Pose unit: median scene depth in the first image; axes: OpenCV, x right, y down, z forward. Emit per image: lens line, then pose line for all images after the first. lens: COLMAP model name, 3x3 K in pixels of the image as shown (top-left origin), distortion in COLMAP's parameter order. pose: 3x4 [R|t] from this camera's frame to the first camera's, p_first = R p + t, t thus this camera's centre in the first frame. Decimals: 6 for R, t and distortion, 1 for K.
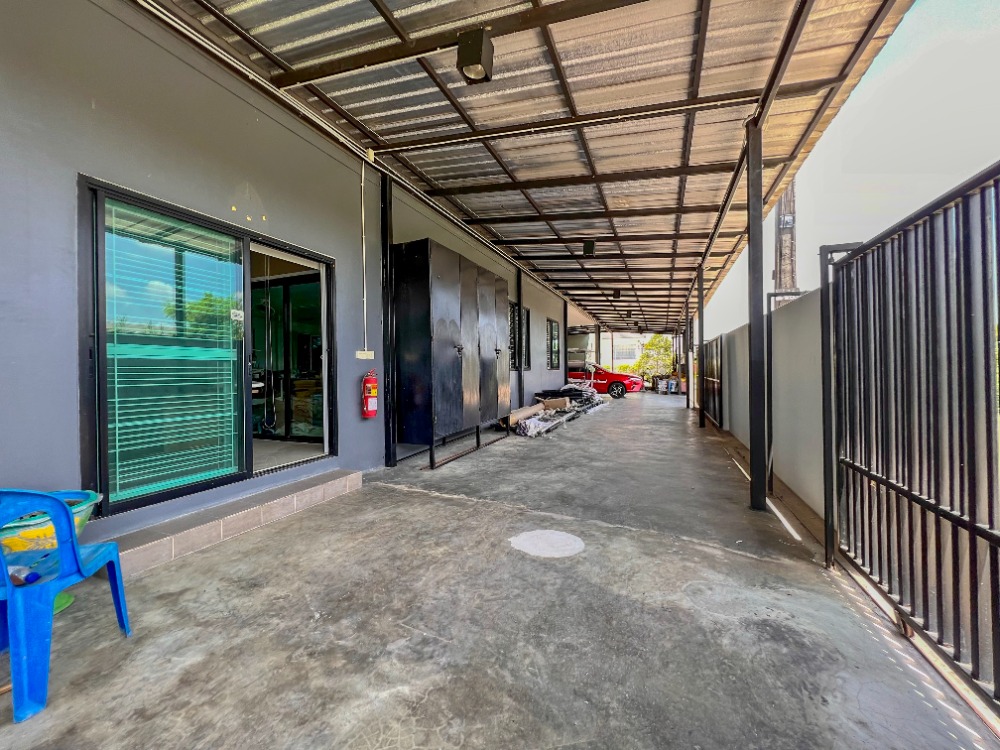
lens RADIAL K [[402.6, 0, 498.9], [0, 402.6, 372.5], [0, 0, 1]] dist [-0.002188, 0.000792]
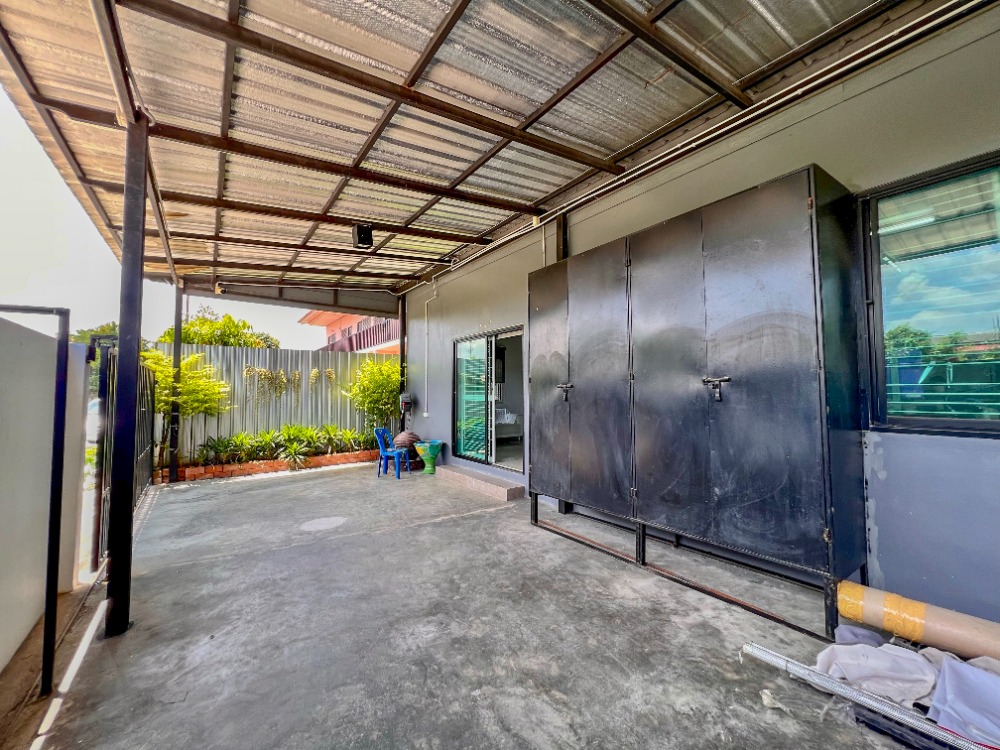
lens RADIAL K [[402.6, 0, 498.9], [0, 402.6, 372.5], [0, 0, 1]] dist [-0.002188, 0.000792]
pose [[-0.531122, -0.025313, -0.846917, 1.157346], [0.008227, 0.999352, -0.035029, -0.121347], [0.847255, -0.025573, -0.530570, 2.532271]]
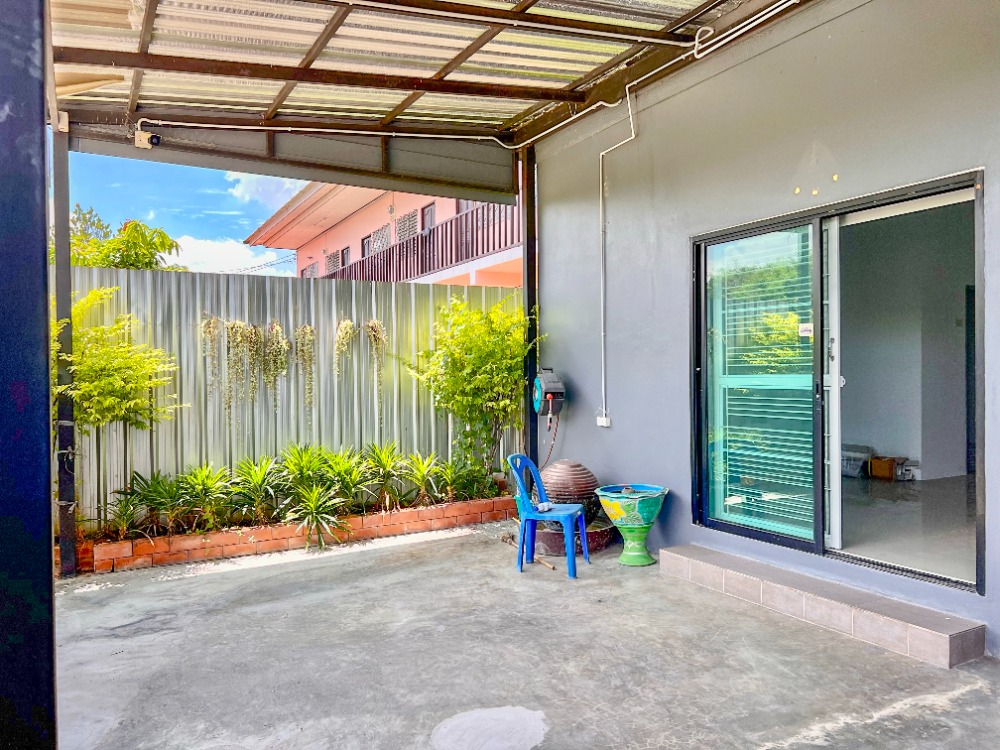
lens RADIAL K [[751.8, 0, 498.1], [0, 751.8, 380.6], [0, 0, 1]] dist [0.057437, -0.066096]
pose [[-0.631522, 0.028132, -0.774847, 0.971358], [0.018779, 0.999603, 0.020987, -0.106692], [0.775130, -0.001297, -0.631800, 1.746850]]
